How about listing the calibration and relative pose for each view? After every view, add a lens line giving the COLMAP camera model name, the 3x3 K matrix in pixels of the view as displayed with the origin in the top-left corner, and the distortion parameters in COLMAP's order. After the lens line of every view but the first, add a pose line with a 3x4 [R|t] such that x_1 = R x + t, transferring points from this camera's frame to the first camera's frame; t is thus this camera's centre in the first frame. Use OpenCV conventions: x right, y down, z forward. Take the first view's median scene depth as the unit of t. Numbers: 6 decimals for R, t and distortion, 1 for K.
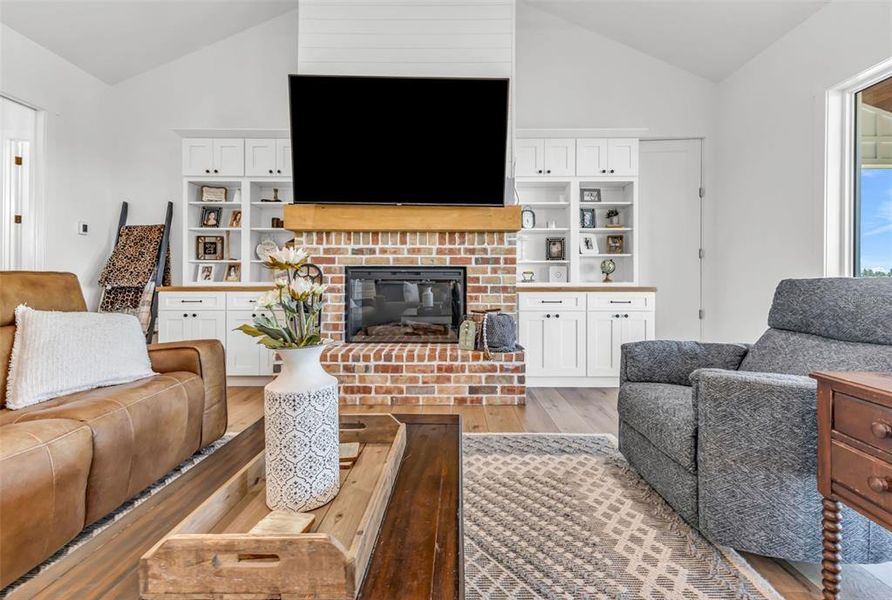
lens RADIAL K [[396.5, 0, 446.1], [0, 396.5, 277.3], [0, 0, 1]] dist [0.008784, -0.000042]
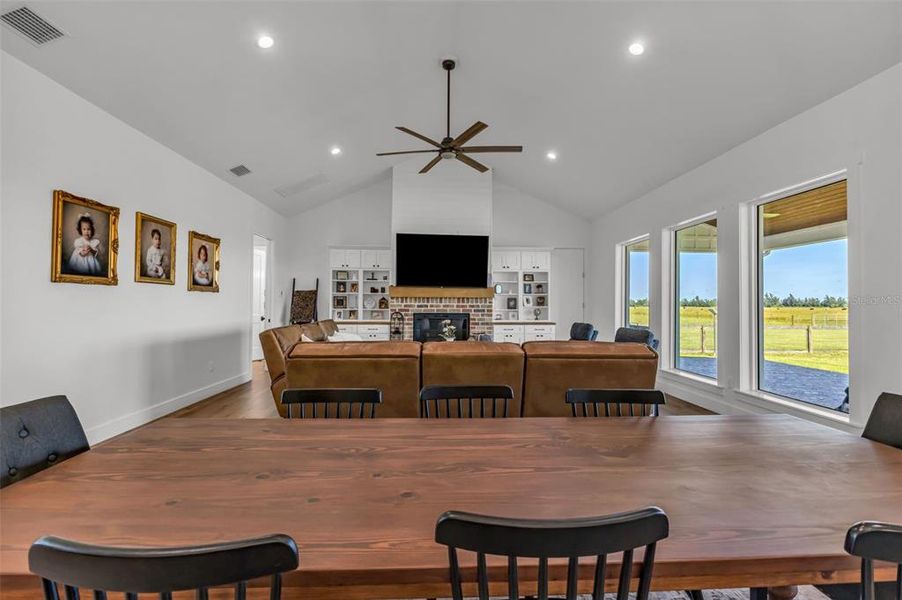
lens RADIAL K [[407.7, 0, 451.0], [0, 407.7, 300.0], [0, 0, 1]] dist [-0.013954, 0.000316]
pose [[0.998646, 0.002816, 0.051949, -0.168161], [-0.002451, 0.999972, -0.007082, -0.084219], [-0.051968, 0.006945, 0.998625, -1.235195]]
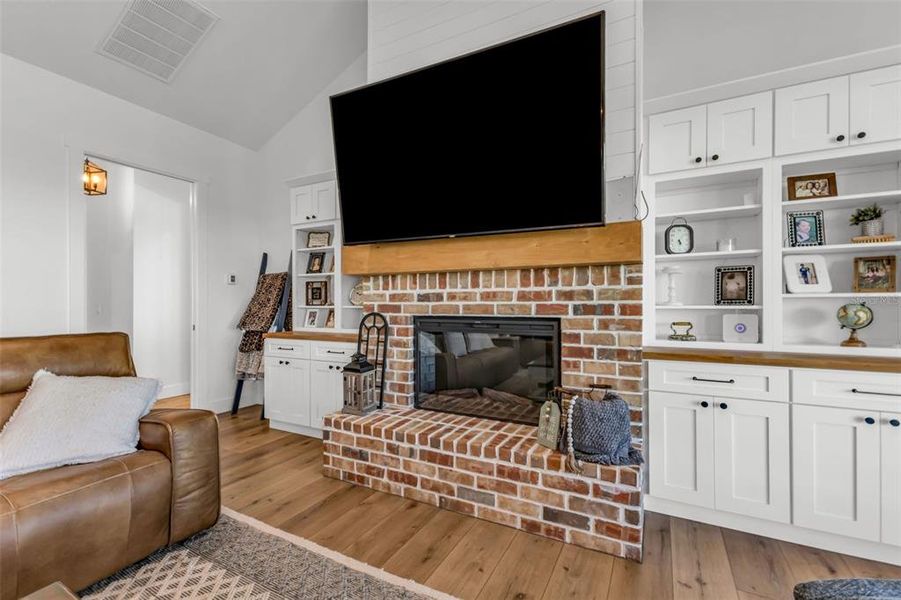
lens RADIAL K [[394.3, 0, 448.8], [0, 394.3, 303.8], [0, 0, 1]] dist [0.011752, -0.000424]
pose [[0.886417, -0.004957, -0.462861, 0.195149], [0.004731, 0.999987, -0.001650, -0.050966], [0.462863, -0.000727, 0.886429, 0.310056]]
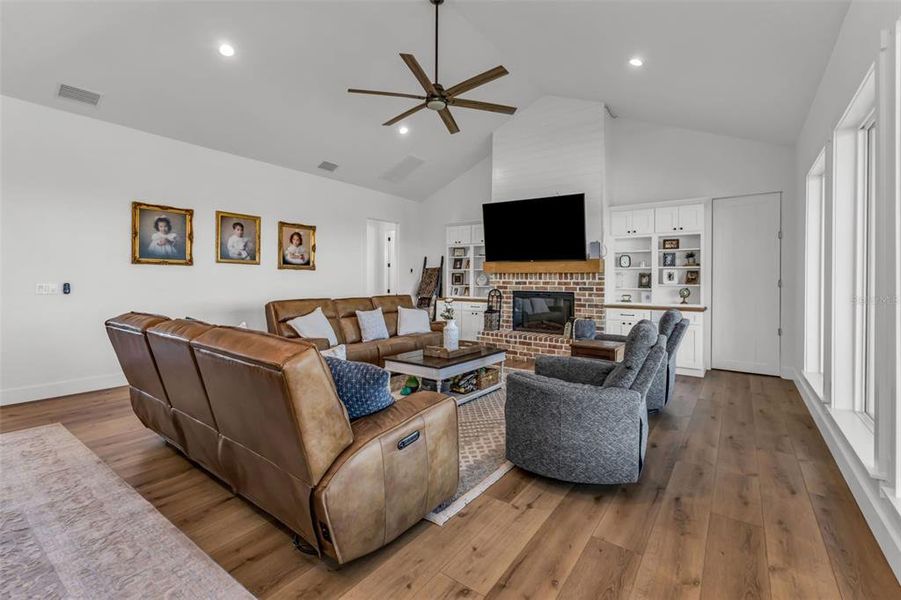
lens RADIAL K [[391.8, 0, 451.0], [0, 391.8, 278.5], [0, 0, 1]] dist [0.010892, 0.000027]
pose [[0.814203, 0.001163, -0.580579, 0.618216], [-0.004135, 0.999984, -0.003795, -0.079511], [0.580565, 0.005490, 0.814195, -0.740048]]
